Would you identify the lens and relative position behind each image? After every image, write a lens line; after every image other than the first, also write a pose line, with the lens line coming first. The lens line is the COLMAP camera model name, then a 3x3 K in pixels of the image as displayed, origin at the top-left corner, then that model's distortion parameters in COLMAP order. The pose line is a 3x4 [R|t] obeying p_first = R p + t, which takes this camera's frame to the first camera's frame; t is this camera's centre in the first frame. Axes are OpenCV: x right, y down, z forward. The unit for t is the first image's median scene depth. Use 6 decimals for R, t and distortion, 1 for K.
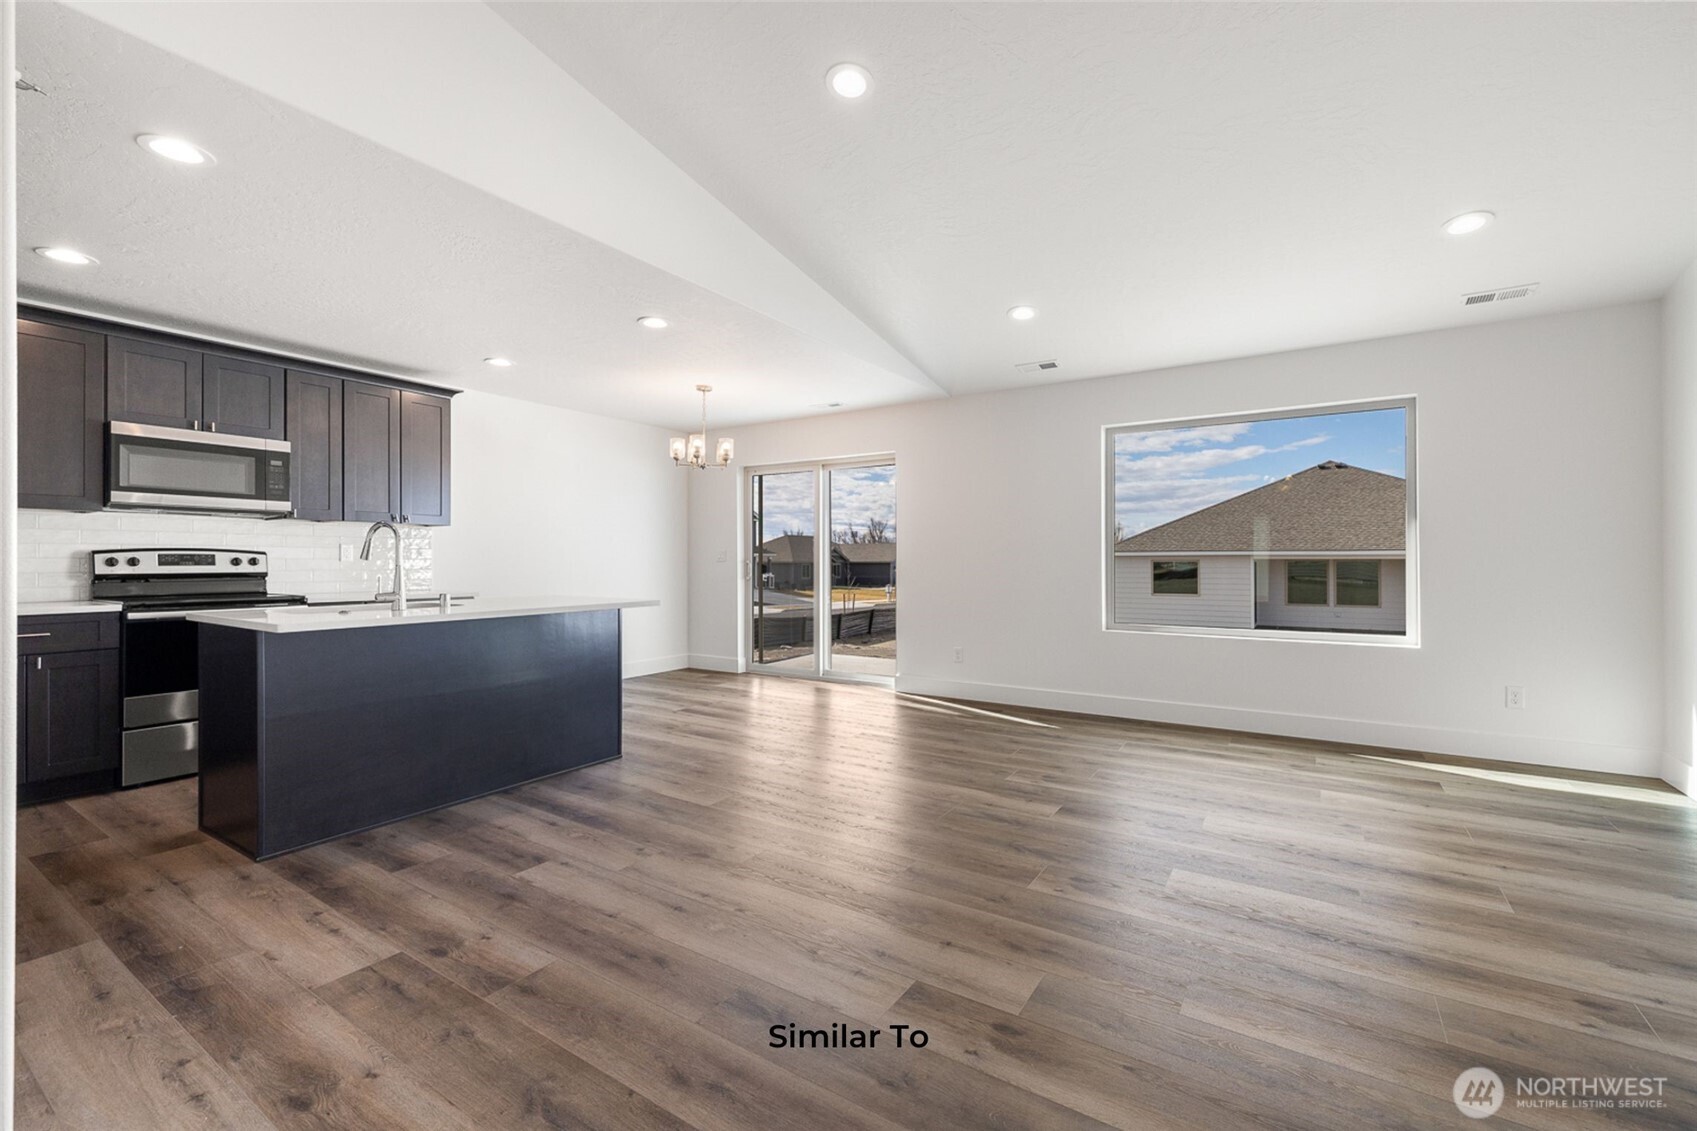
lens RADIAL K [[712.8, 0, 851.5], [0, 712.8, 559.4], [0, 0, 1]] dist [-0.001568, -0.000624]
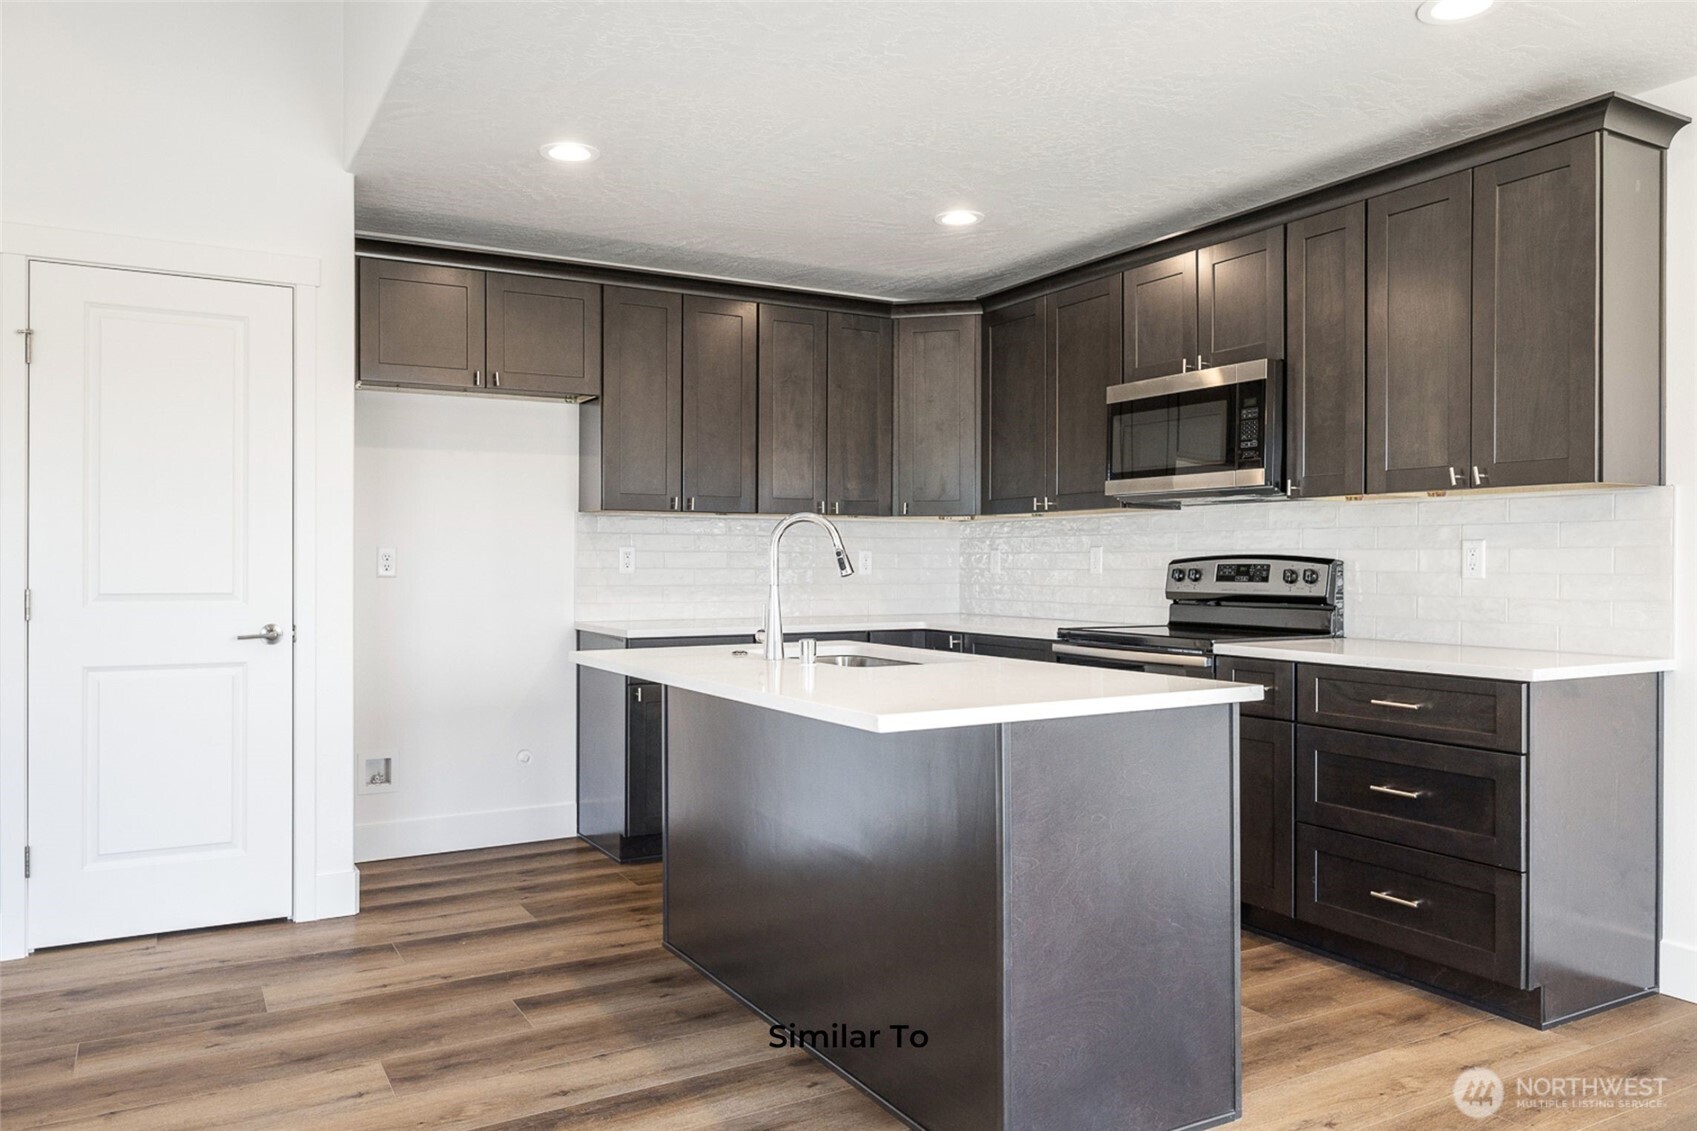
lens RADIAL K [[1203.4, 0, 837.2], [0, 1203.4, 577.9], [0, 0, 1]] dist [-0.000172, -0.002235]
pose [[-0.461042, 0.011739, -0.887301, 0.196892], [-0.000105, 0.999912, 0.013283, -0.009736], [0.887378, 0.006217, -0.461000, 1.210993]]
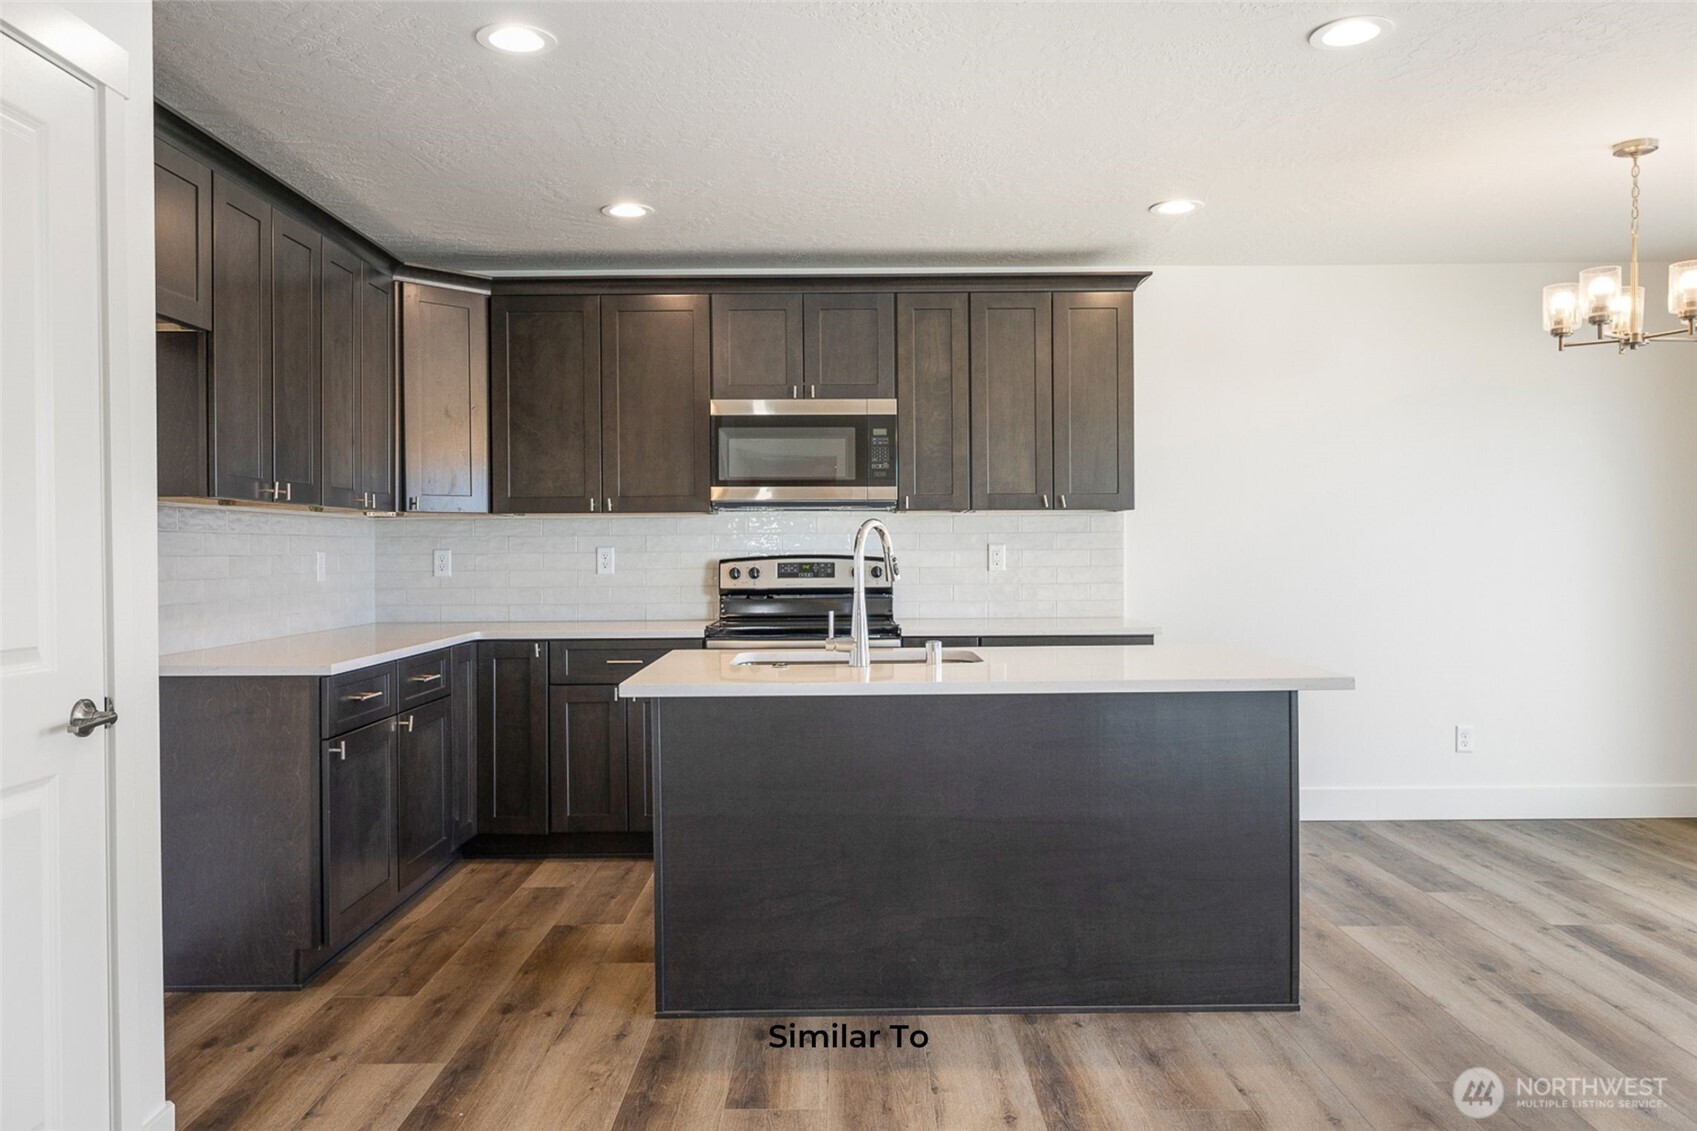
lens RADIAL K [[1203.4, 0, 846.5], [0, 1203.4, 567.9], [0, 0, 1]] dist [-0.000172, -0.002235]
pose [[0.546162, 0.007224, -0.837648, 0.168701], [0.007442, 0.999882, 0.013476, -0.019504], [0.837646, -0.013594, 0.546044, 0.346565]]
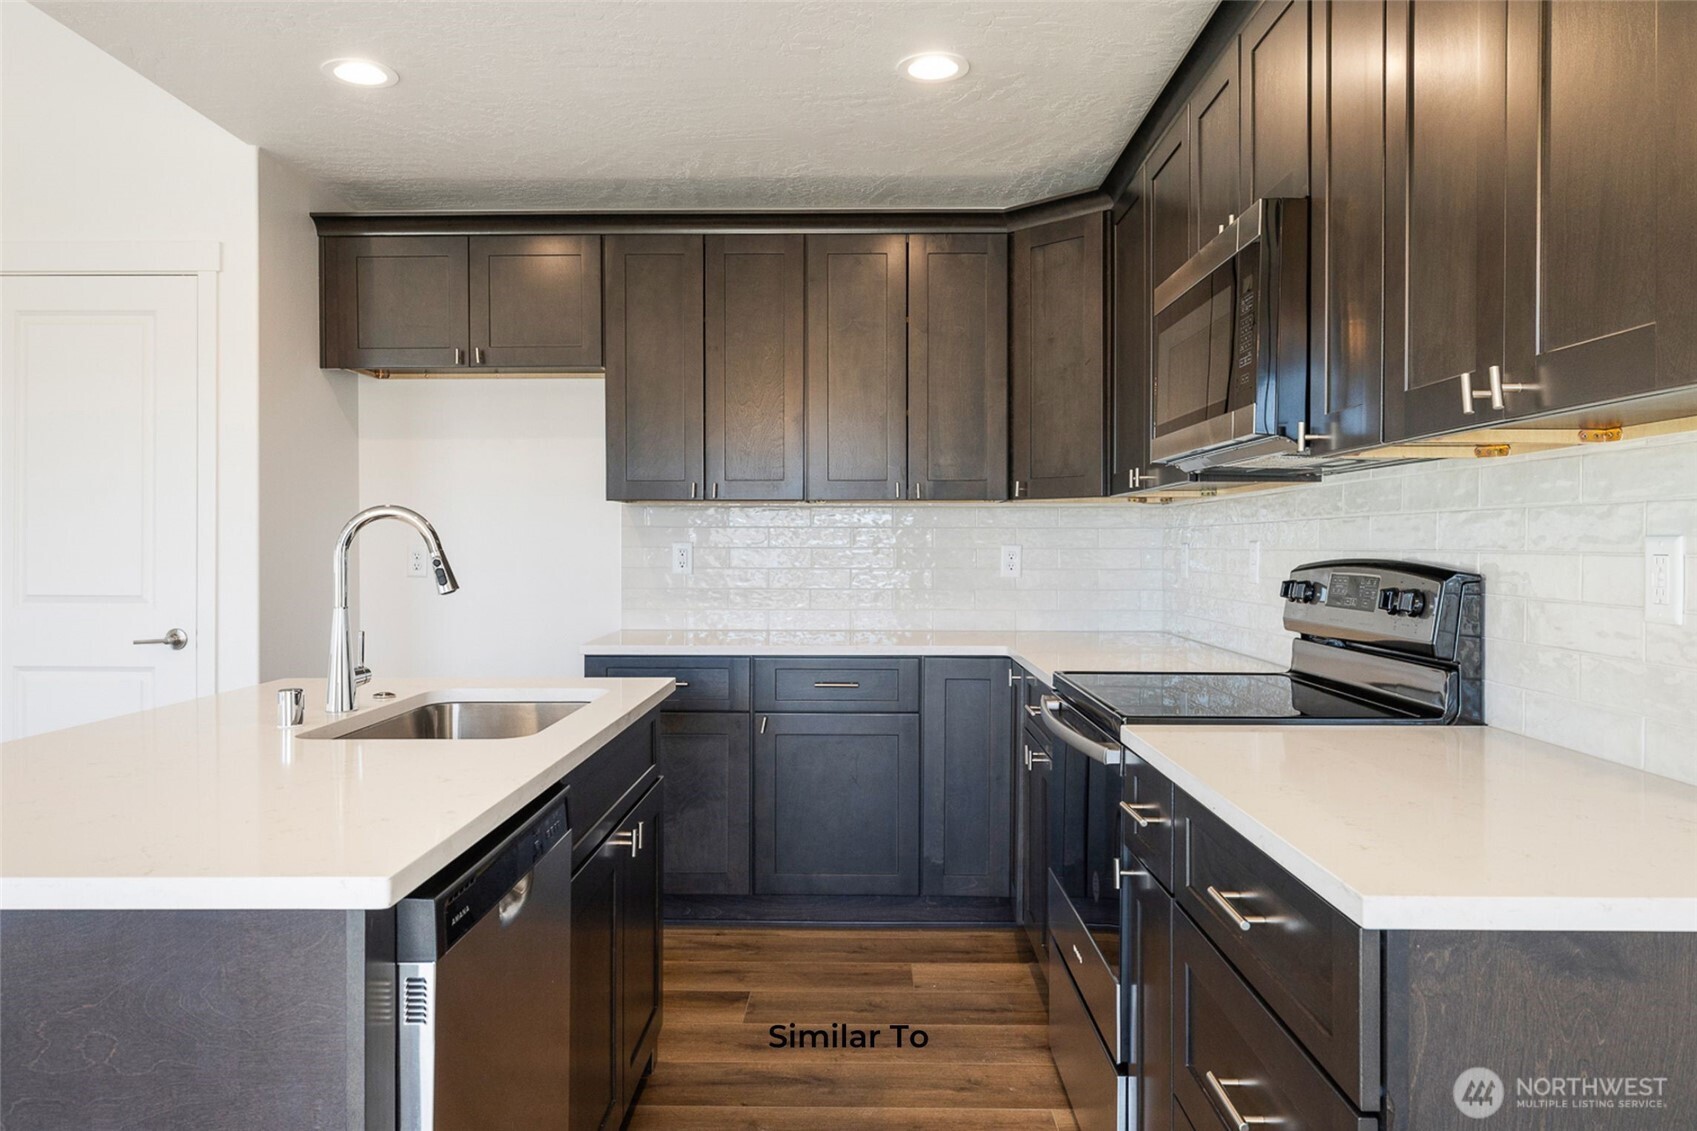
lens RADIAL K [[1203.4, 0, 858.4], [0, 1203.4, 542.7], [0, 0, 1]] dist [-0.000172, -0.002235]
pose [[-0.849341, -0.000774, -0.527843, -0.410286], [0.000522, 0.999997, -0.002306, -0.023640], [0.527844, -0.002234, -0.849339, 1.426688]]
